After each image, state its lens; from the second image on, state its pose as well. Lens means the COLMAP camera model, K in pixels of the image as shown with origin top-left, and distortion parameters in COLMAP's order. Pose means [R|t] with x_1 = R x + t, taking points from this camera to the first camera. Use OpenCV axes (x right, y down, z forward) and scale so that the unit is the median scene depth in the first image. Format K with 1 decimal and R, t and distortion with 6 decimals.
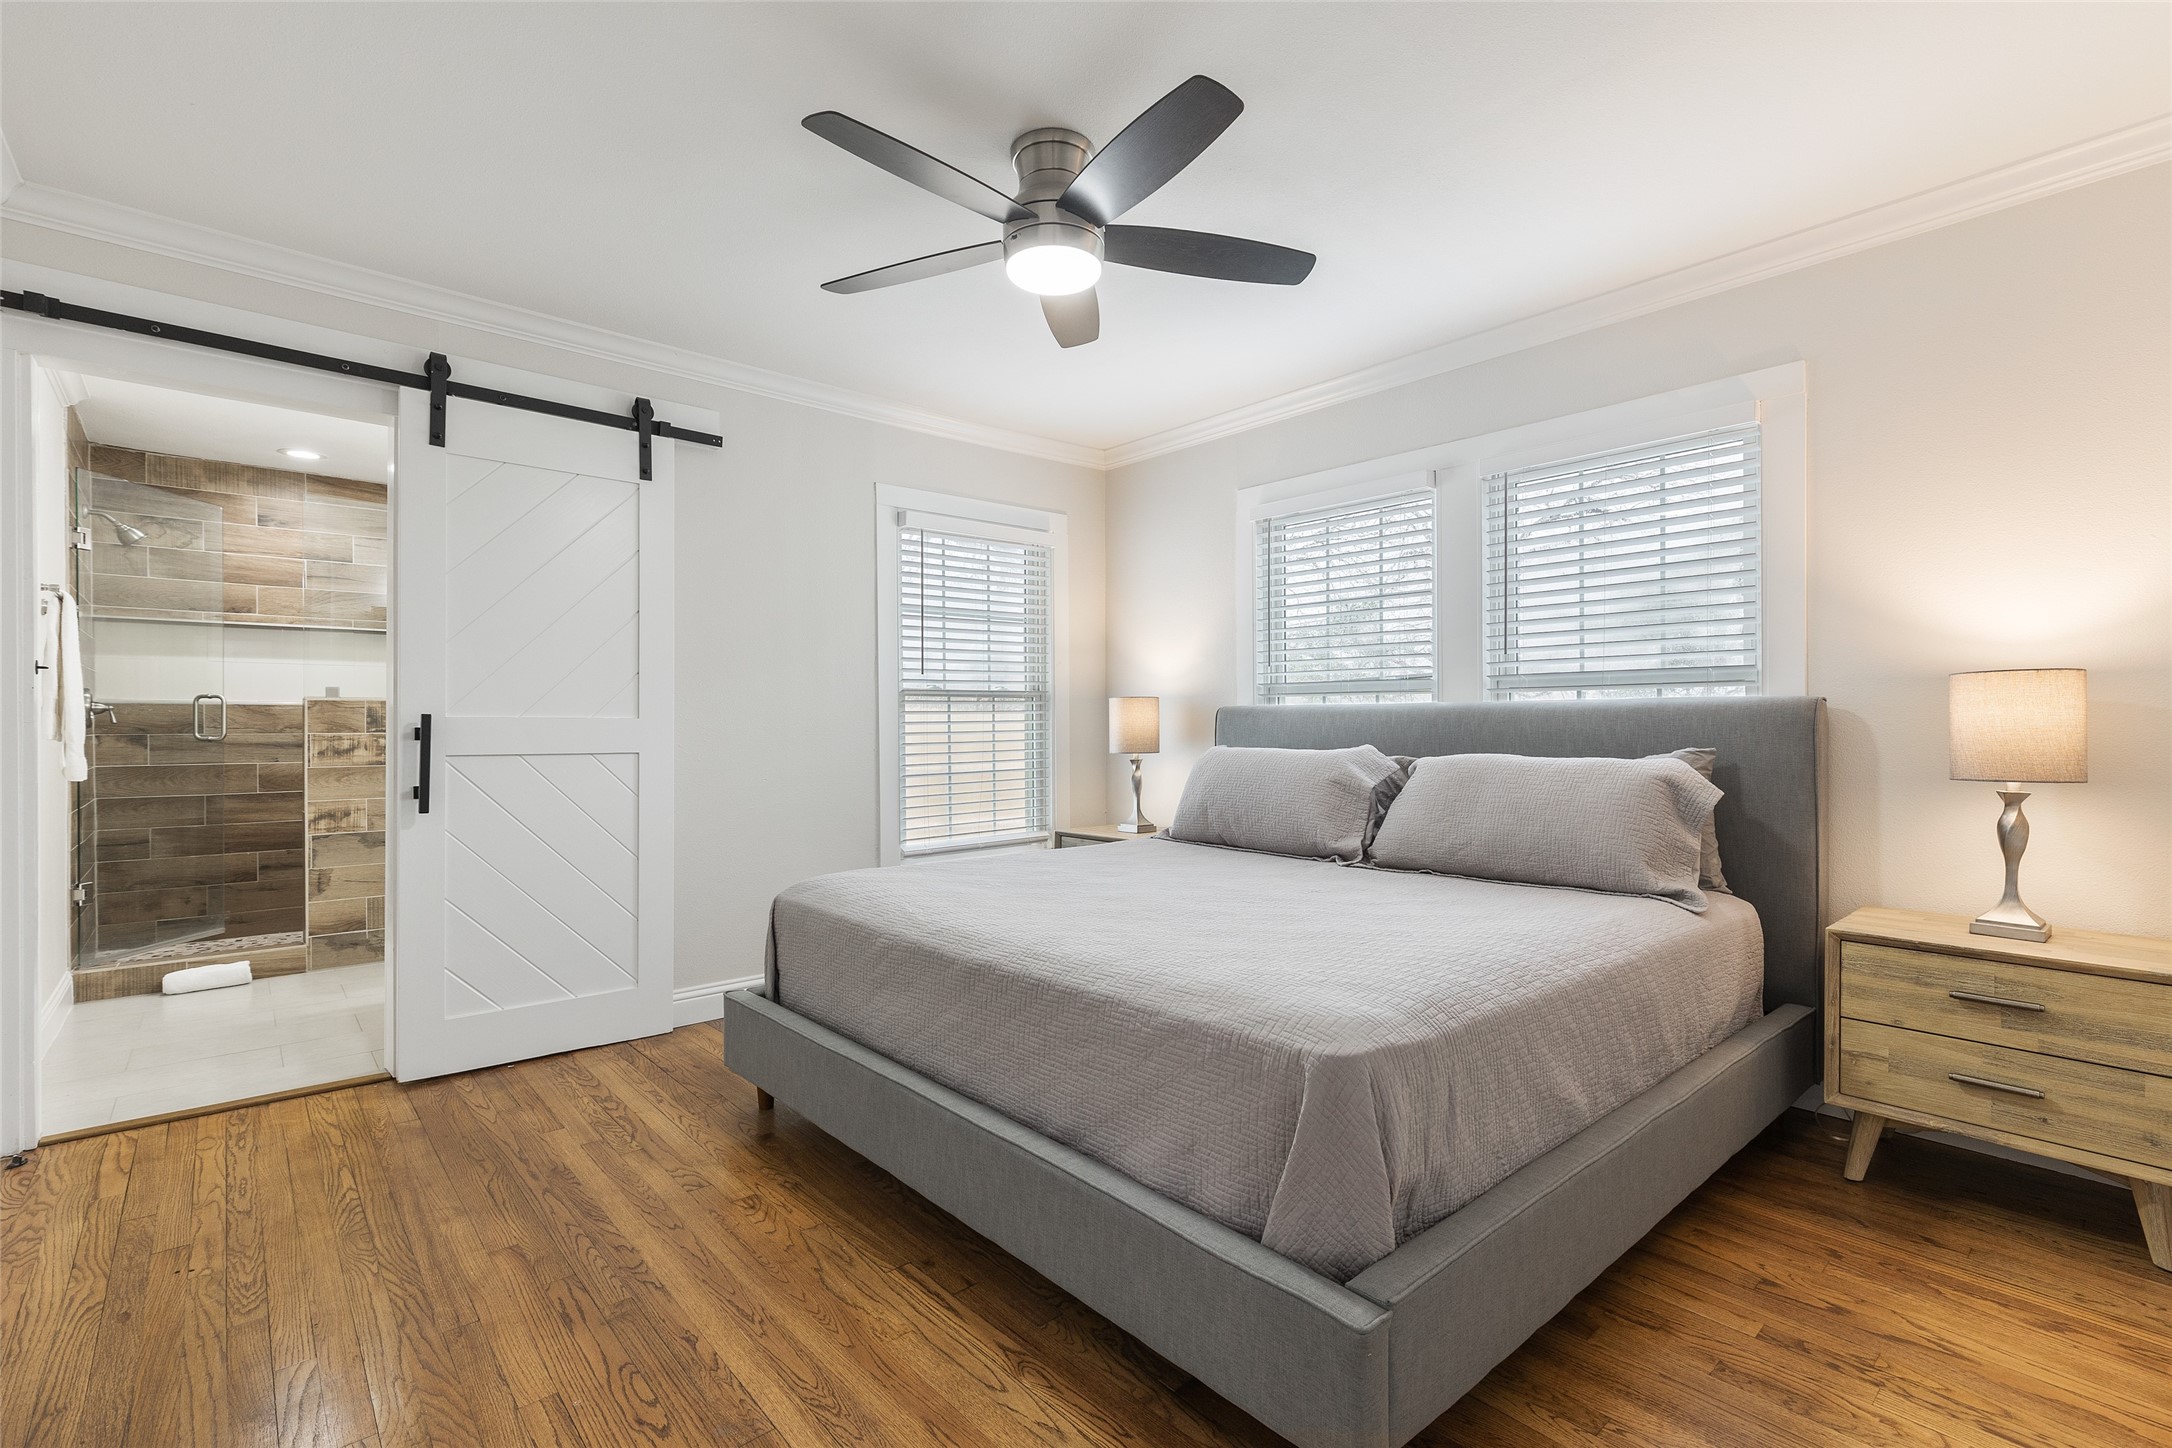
lens RADIAL K [[991.1, 0, 1087.2], [0, 991.1, 722.5], [0, 0, 1]] dist [0.002275, 0.001864]
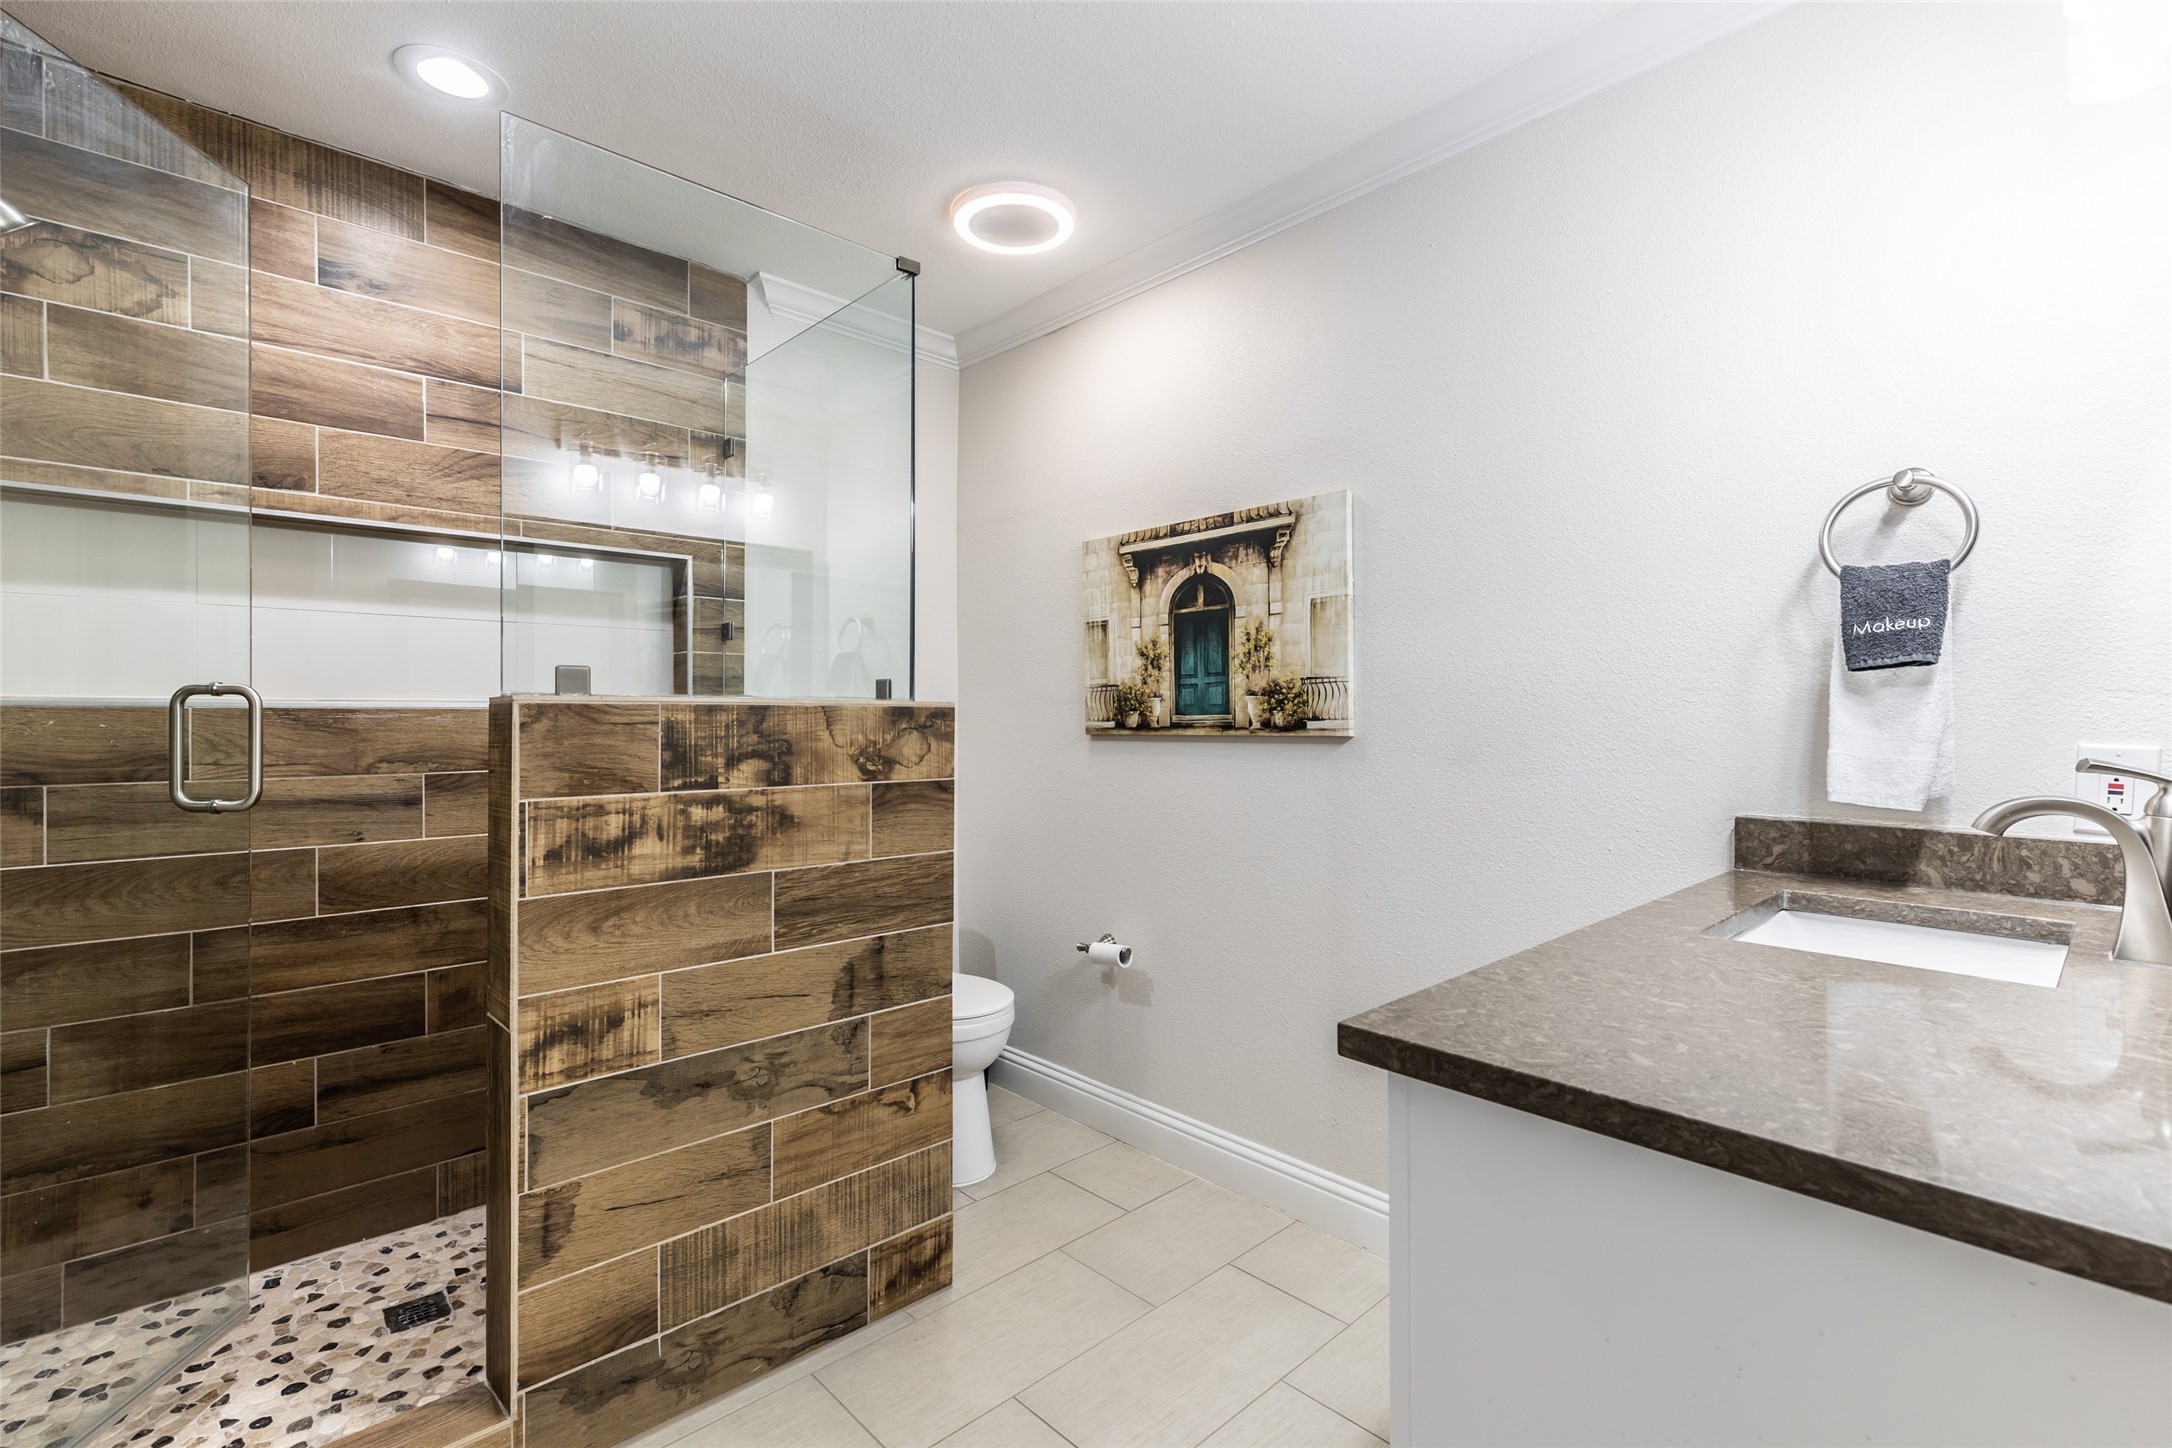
lens RADIAL K [[991.1, 0, 1085.8], [0, 991.1, 721.2], [0, 0, 1]] dist [0.002275, 0.001864]
pose [[0.999291, 0.007764, 0.036829, -0.555949], [-0.007882, 0.999964, 0.003045, -0.017196], [-0.036804, -0.003334, 0.999317, 0.600465]]
